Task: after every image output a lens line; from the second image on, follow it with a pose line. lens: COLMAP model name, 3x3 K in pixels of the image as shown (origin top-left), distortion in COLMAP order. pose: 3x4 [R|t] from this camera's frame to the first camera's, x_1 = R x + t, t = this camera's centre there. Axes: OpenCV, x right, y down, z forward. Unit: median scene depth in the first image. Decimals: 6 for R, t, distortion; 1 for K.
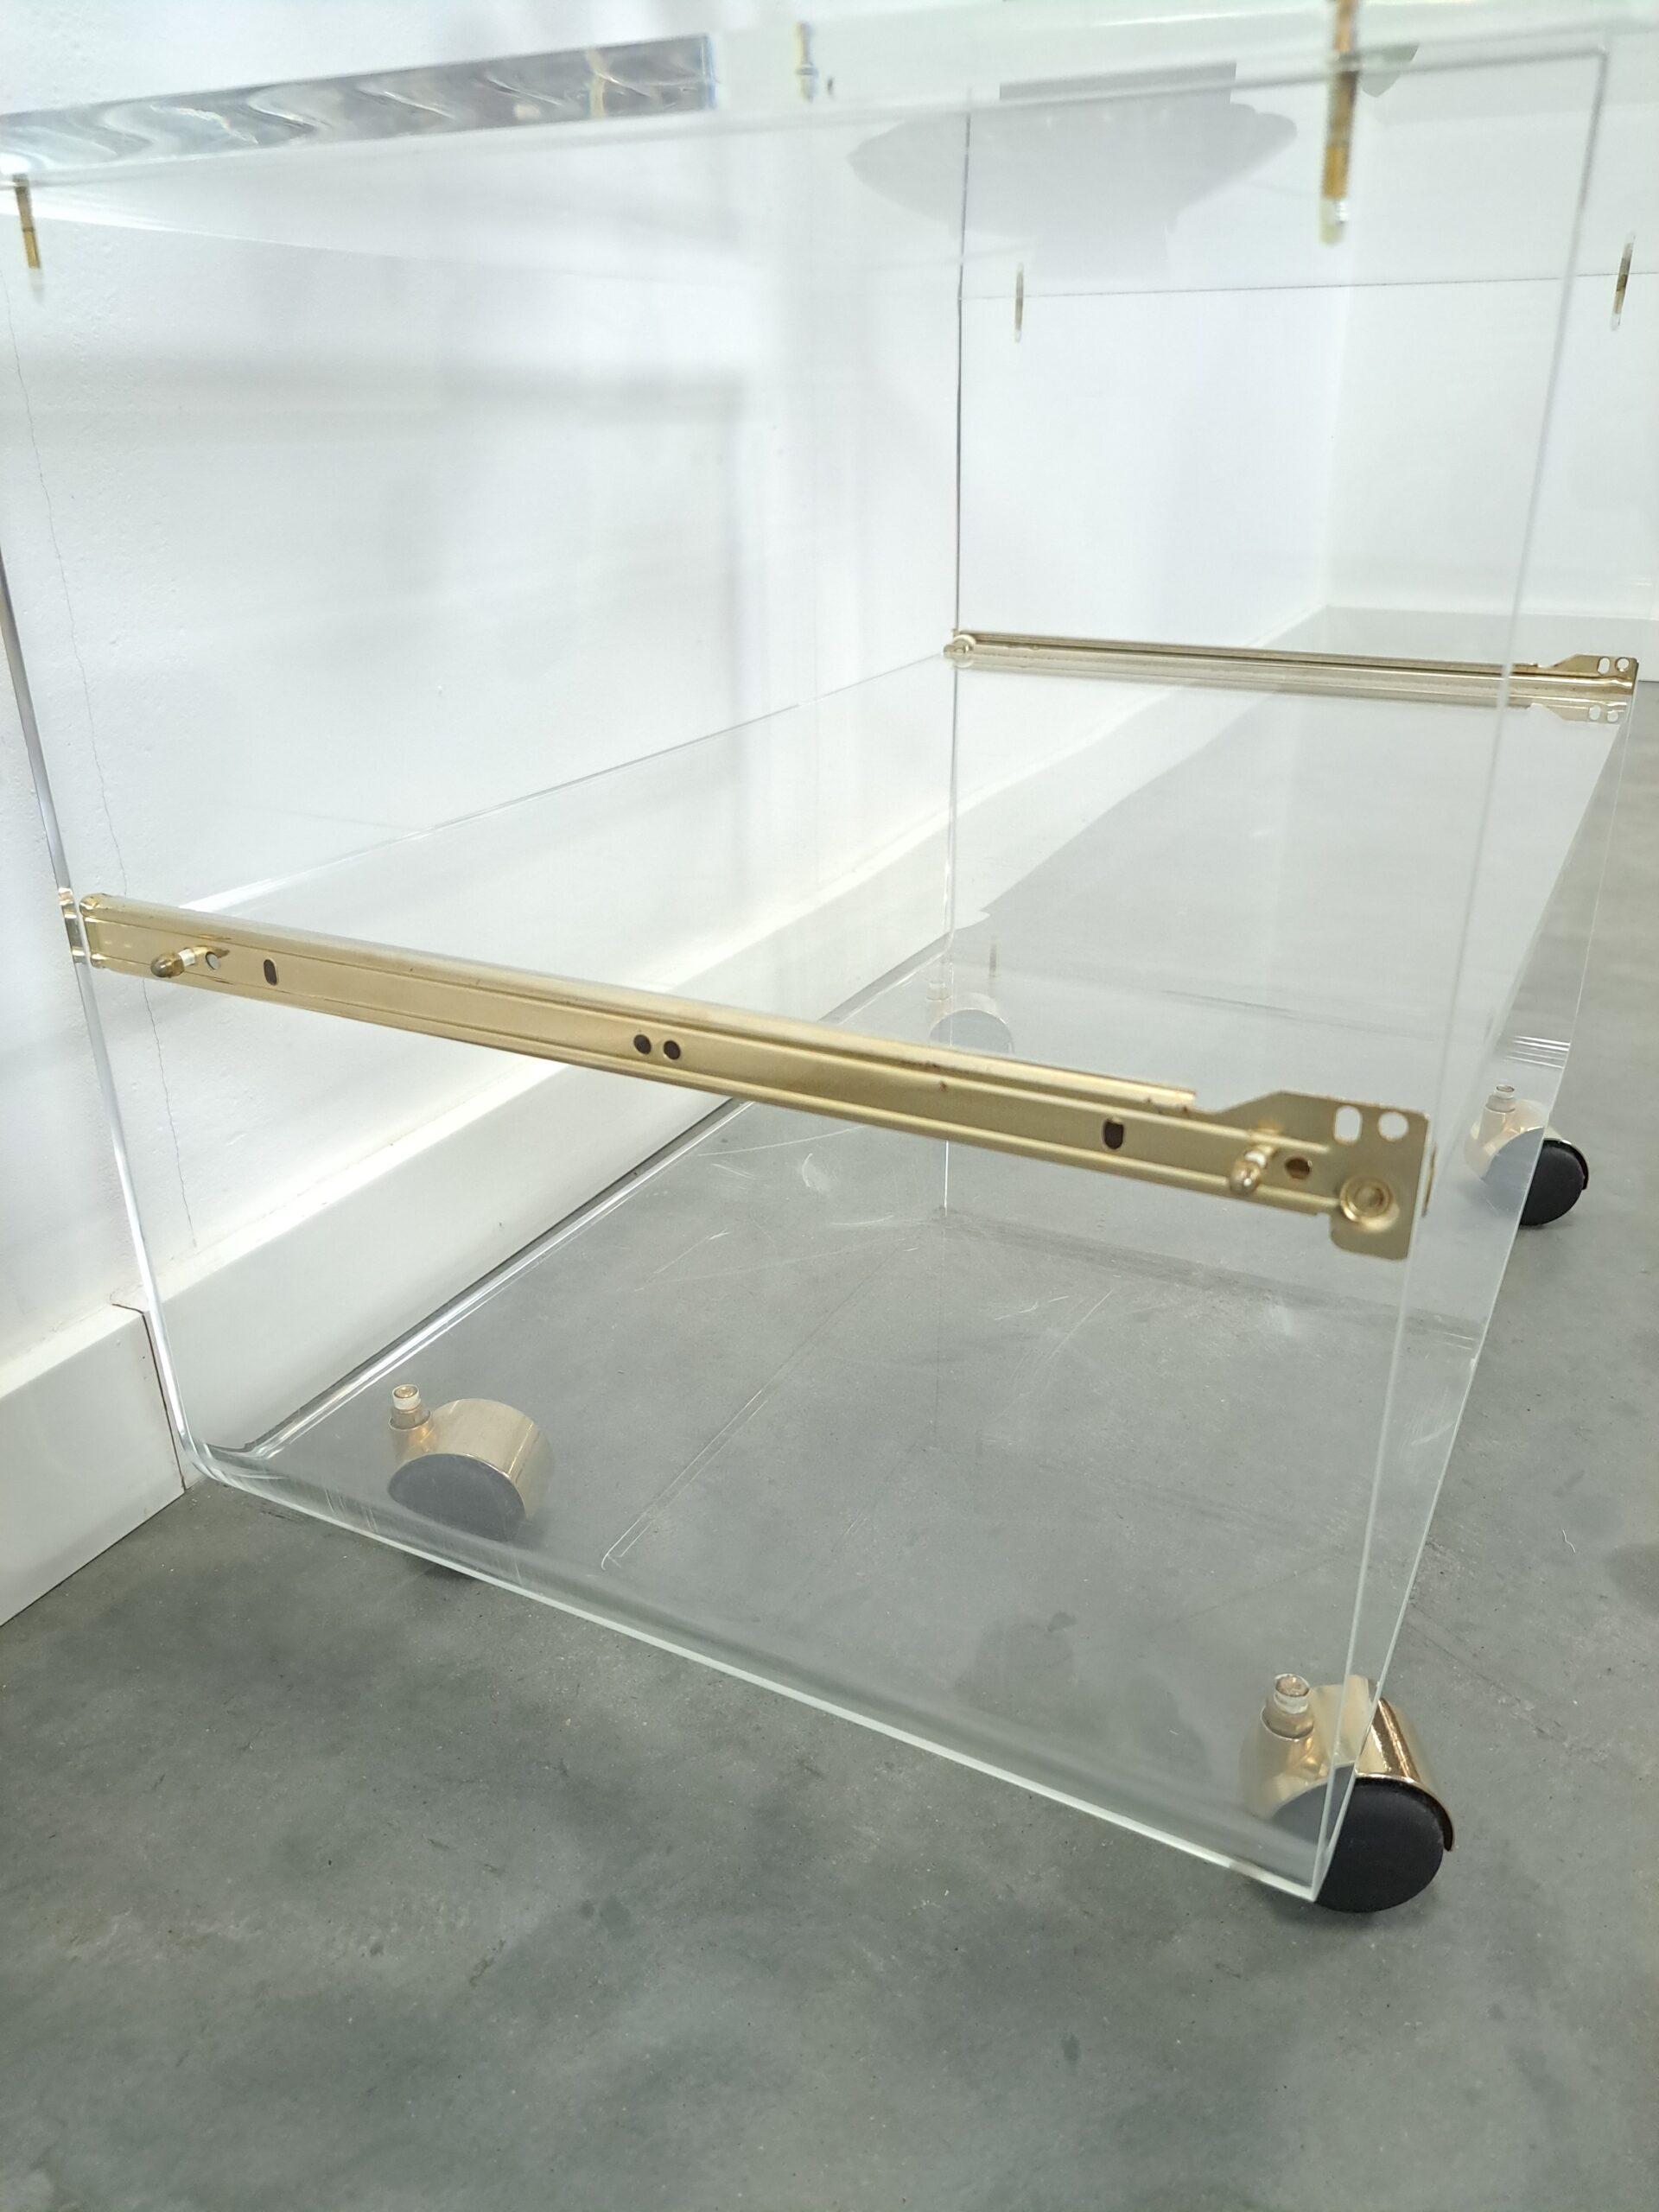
lens RADIAL K [[1652.6, 0, 844.2], [0, 1652.6, 1117.9], [0, 0, 1]] dist [0.017288, 0.000174]
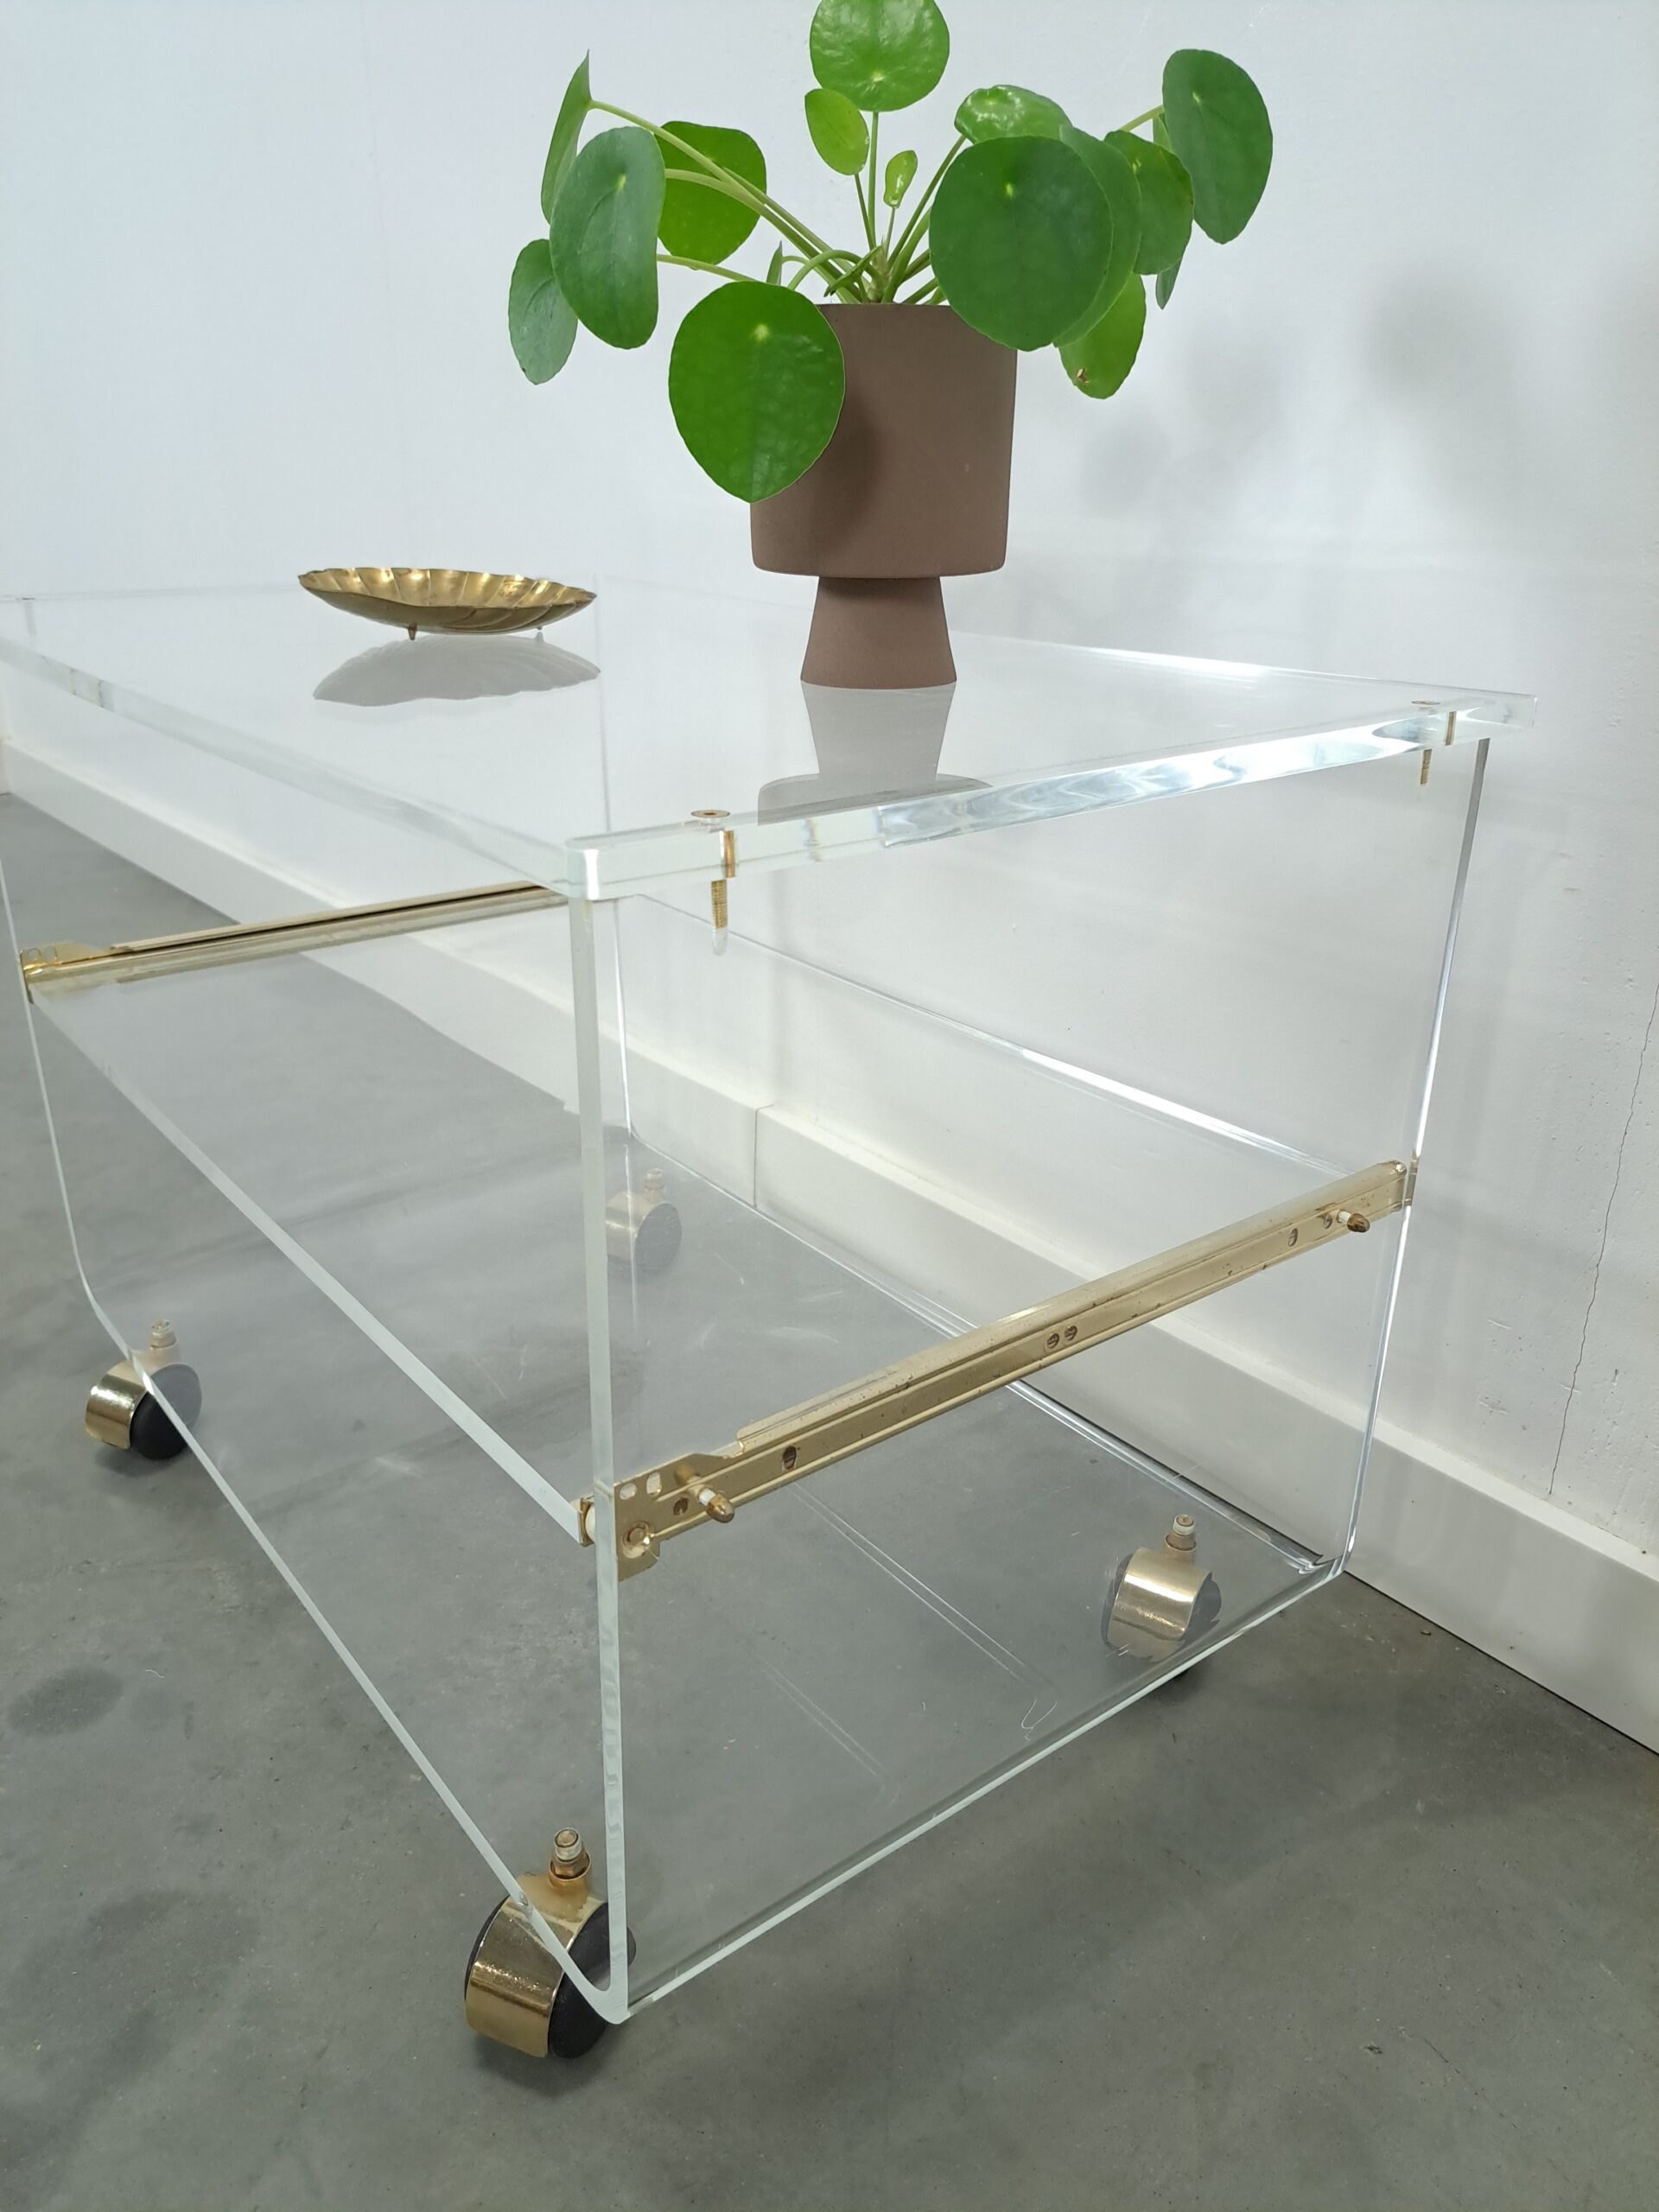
lens RADIAL K [[1672.9, 0, 848.2], [0, 1672.9, 1098.7], [0, 0, 1]] dist [0.011576, -0.005320]
pose [[-0.421461, 0.343383, -0.839320, 1.319566], [-0.375307, 0.776507, 0.506144, -1.053882], [0.825539, 0.528323, -0.198393, 1.714524]]
